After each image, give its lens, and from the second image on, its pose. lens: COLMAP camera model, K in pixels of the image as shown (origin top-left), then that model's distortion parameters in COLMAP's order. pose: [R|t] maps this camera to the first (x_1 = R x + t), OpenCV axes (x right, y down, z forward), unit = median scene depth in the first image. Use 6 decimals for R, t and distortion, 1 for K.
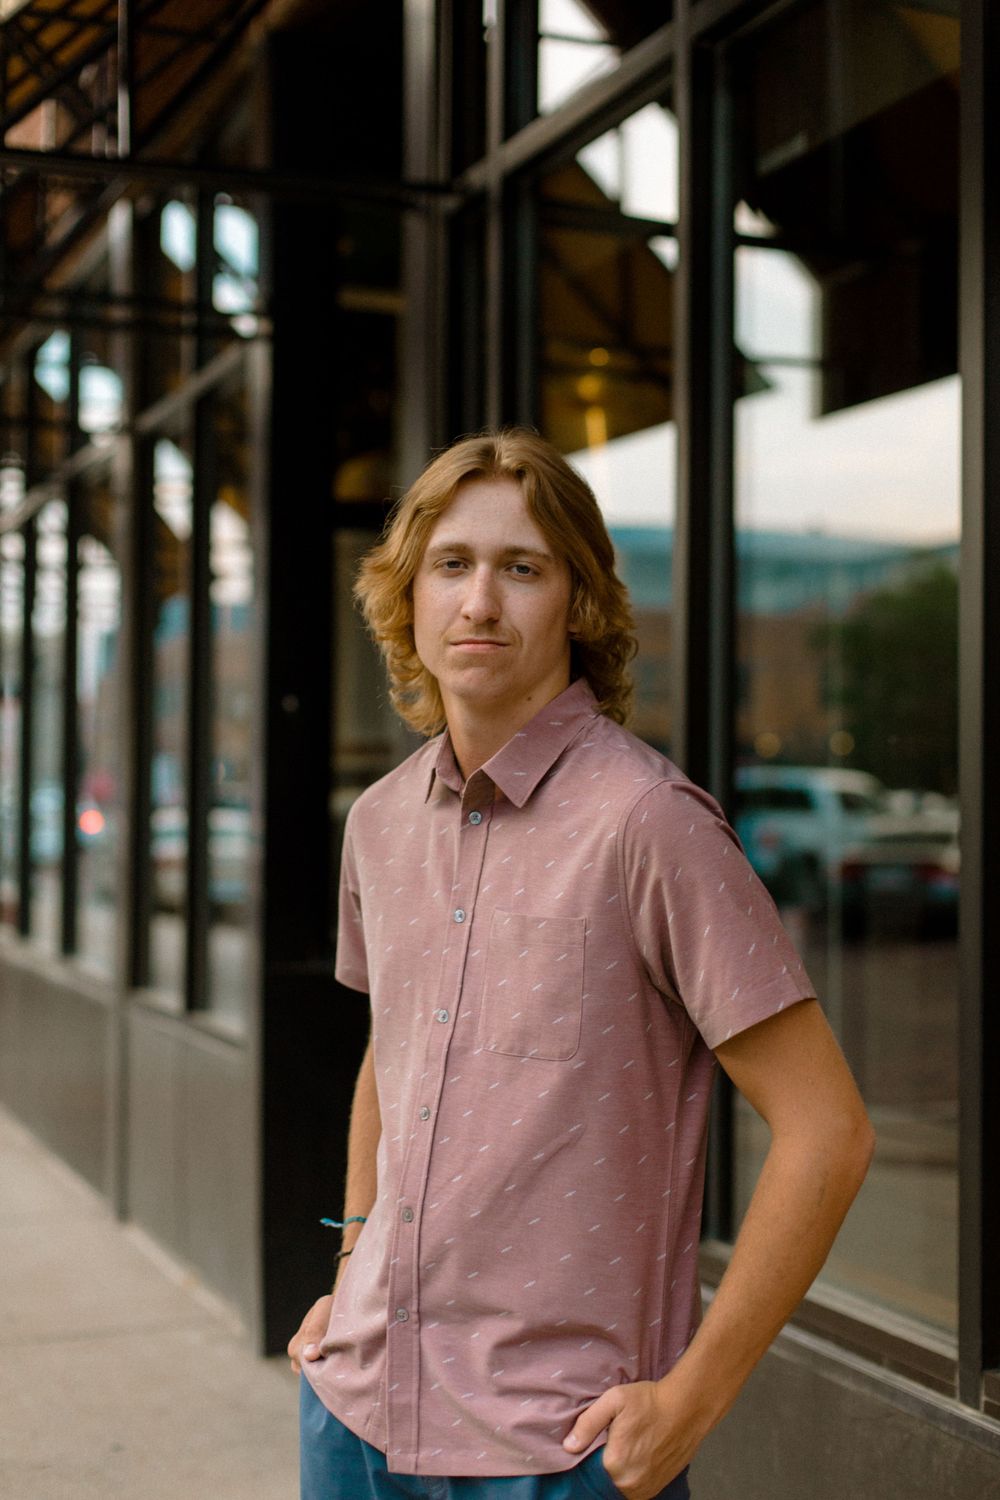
lens RADIAL K [[2162.6, 0, 390.9], [0, 2162.6, 754.8], [0, 0, 1]] dist [-0.110626, -0.002833]
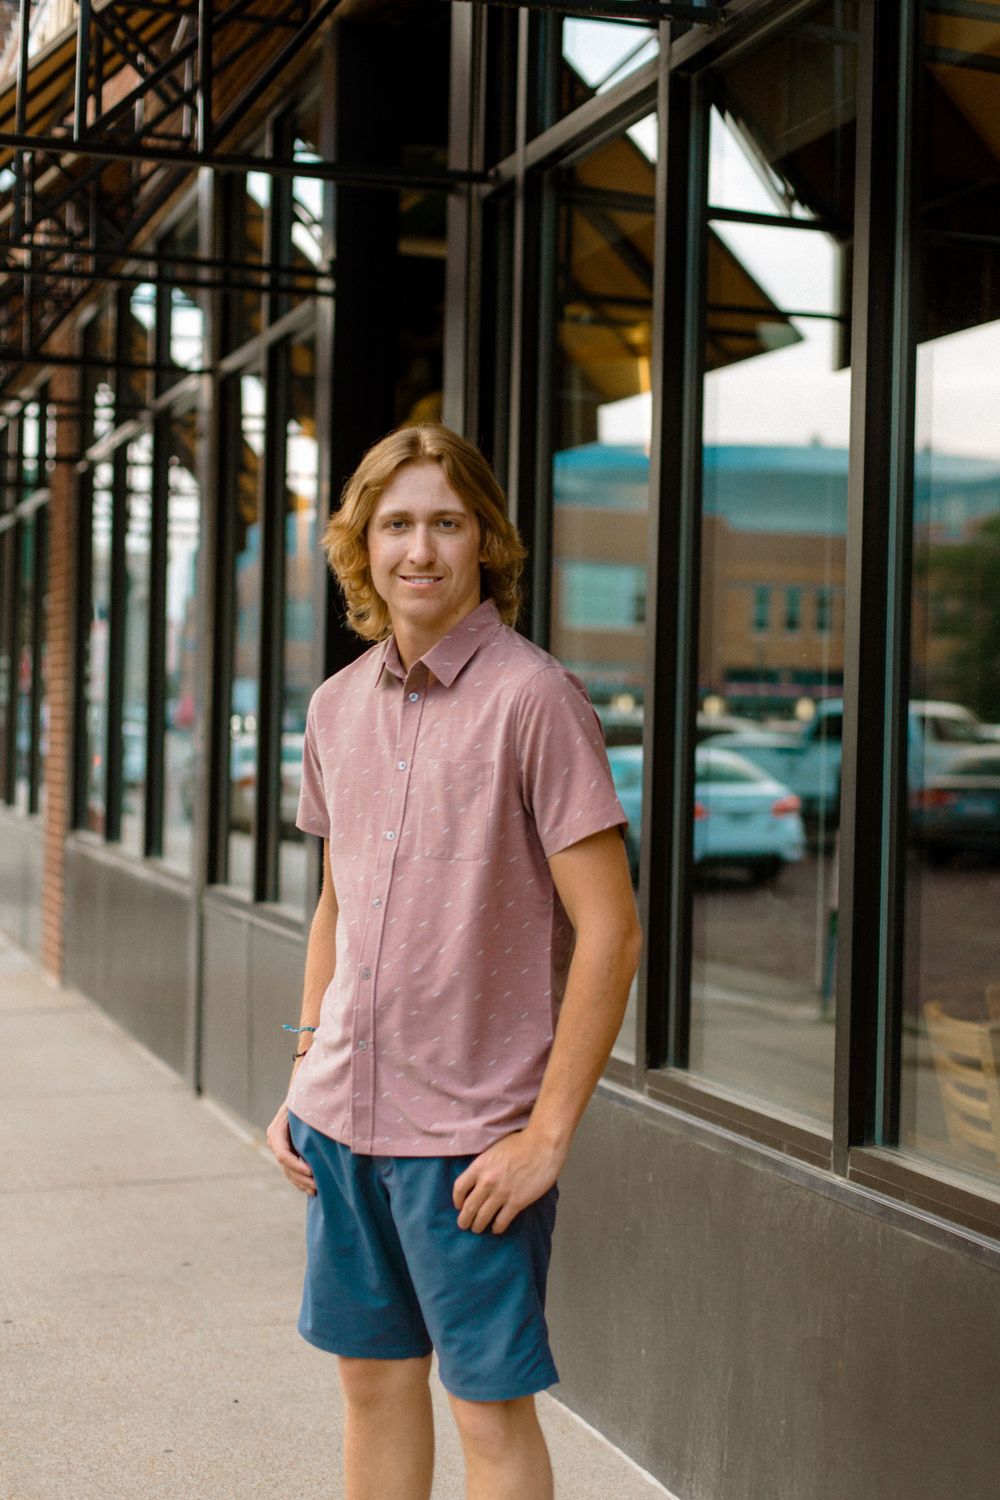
lens RADIAL K [[2203.6, 0, 500.5], [0, 2203.6, 747.2], [0, 0, 1]] dist [-0.279895, 0.994203]
pose [[0.999916, 0.011459, 0.005996, 0.026930], [-0.011637, 0.999467, 0.030504, 0.005266], [-0.005643, -0.030571, 0.999517, -0.142590]]
